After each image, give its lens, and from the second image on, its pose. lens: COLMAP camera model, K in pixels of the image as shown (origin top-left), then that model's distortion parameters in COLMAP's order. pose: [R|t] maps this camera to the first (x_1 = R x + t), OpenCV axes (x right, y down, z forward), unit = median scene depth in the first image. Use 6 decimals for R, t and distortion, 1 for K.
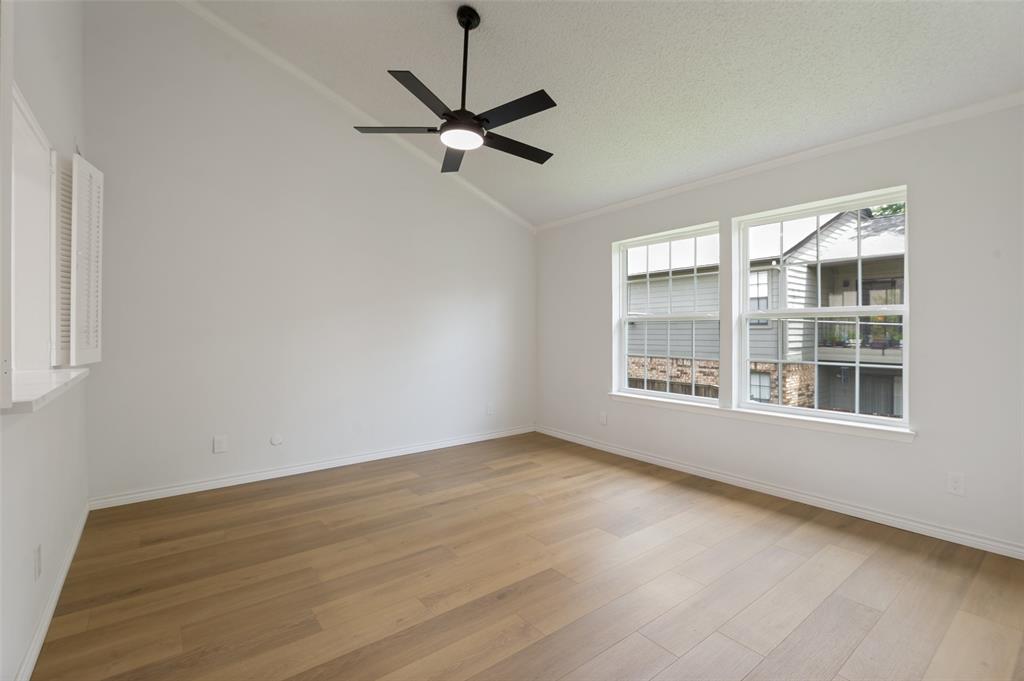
lens RADIAL K [[462.6, 0, 507.4], [0, 462.6, 329.7], [0, 0, 1]] dist [-0.007015, -0.004398]
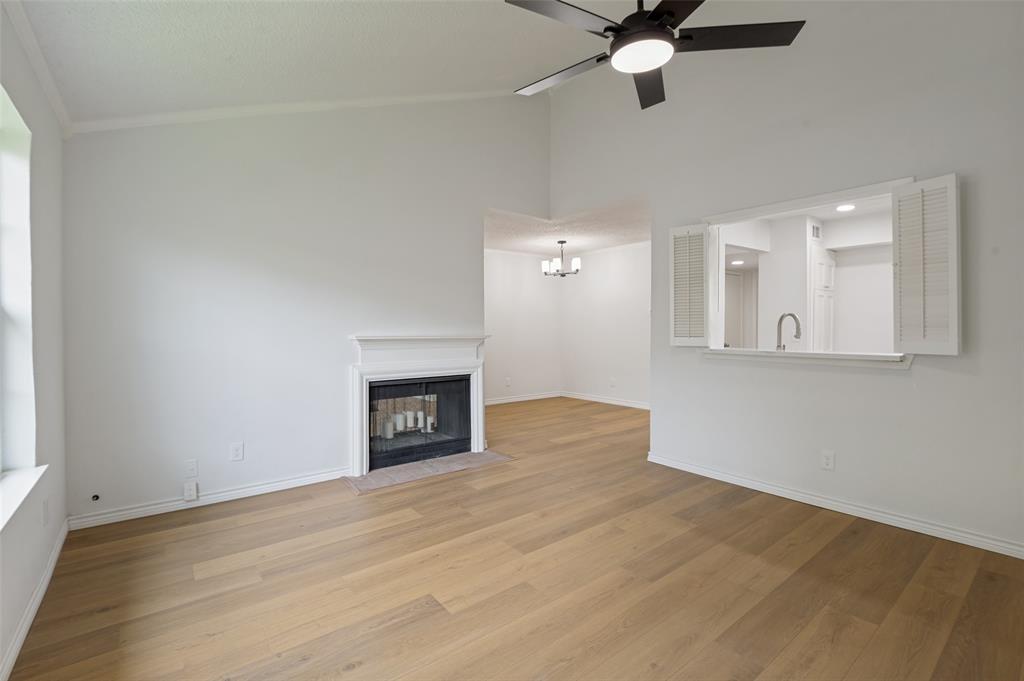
lens RADIAL K [[462.6, 0, 514.6], [0, 462.6, 327.3], [0, 0, 1]] dist [-0.007015, -0.004398]
pose [[-0.999714, 0.005418, -0.023303, 0.113619], [0.005287, 0.999970, 0.005679, -0.004350], [0.023334, 0.005554, -0.999712, 1.707219]]
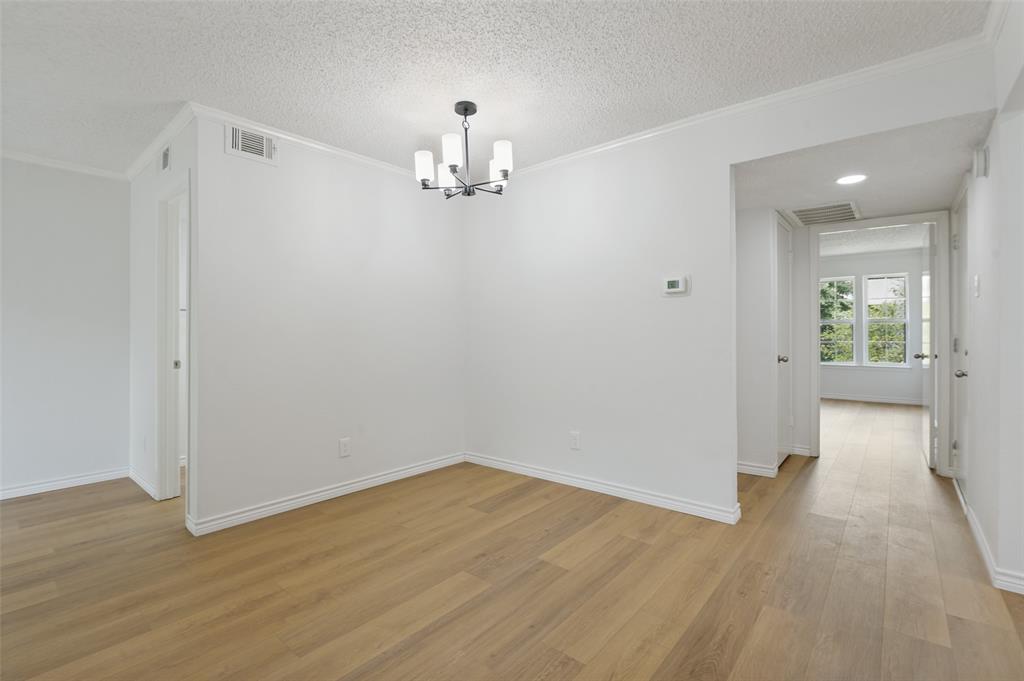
lens RADIAL K [[462.6, 0, 510.9], [0, 462.6, 331.4], [0, 0, 1]] dist [-0.007015, -0.004398]
pose [[-0.977007, 0.005700, -0.213132, -0.069281], [0.005467, 0.999984, 0.001684, 0.030518], [0.213138, 0.000480, -0.977022, 0.310852]]
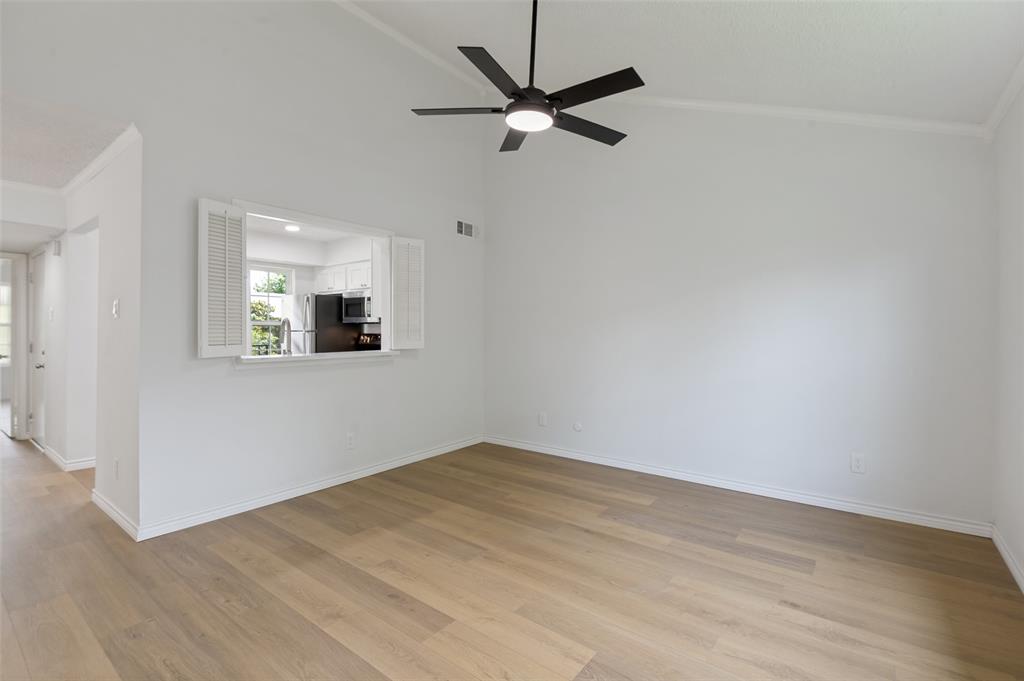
lens RADIAL K [[462.6, 0, 516.4], [0, 462.6, 331.3], [0, 0, 1]] dist [-0.007015, -0.004398]
pose [[0.267202, 0.004869, -0.963628, 0.765380], [-0.003971, 0.999984, 0.003952, -0.004717], [0.963632, 0.002770, 0.267217, 0.737540]]
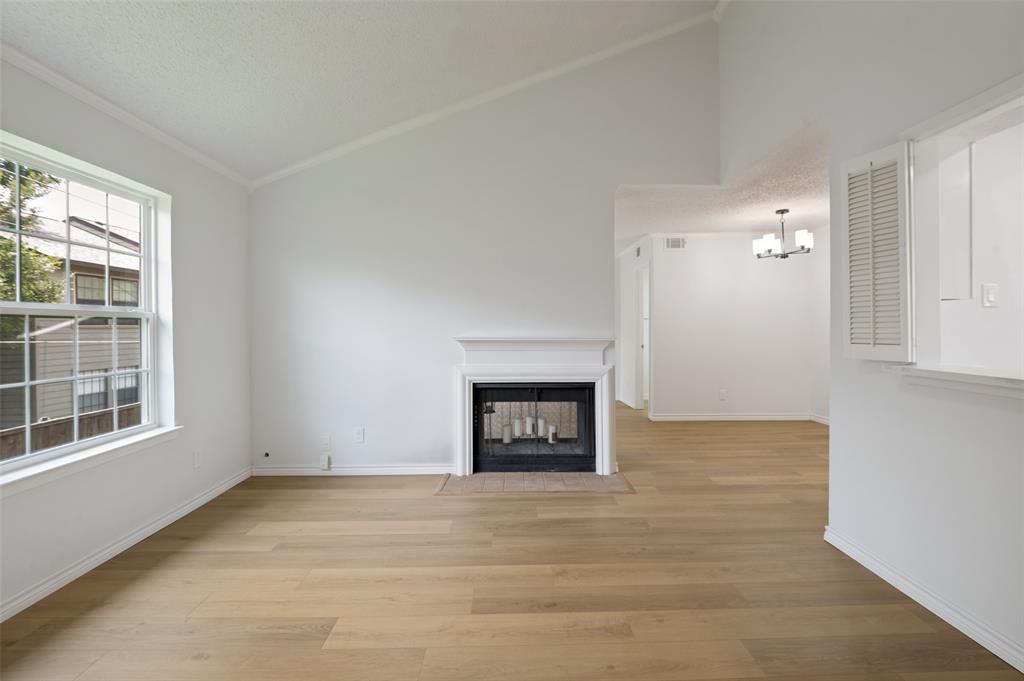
lens RADIAL K [[462.6, 0, 514.8], [0, 462.6, 329.8], [0, 0, 1]] dist [-0.007015, -0.004398]
pose [[-0.806406, 0.004078, 0.591348, -0.390411], [0.011138, 0.999904, 0.008293, -0.004787], [-0.591257, 0.013274, -0.806374, 1.354345]]
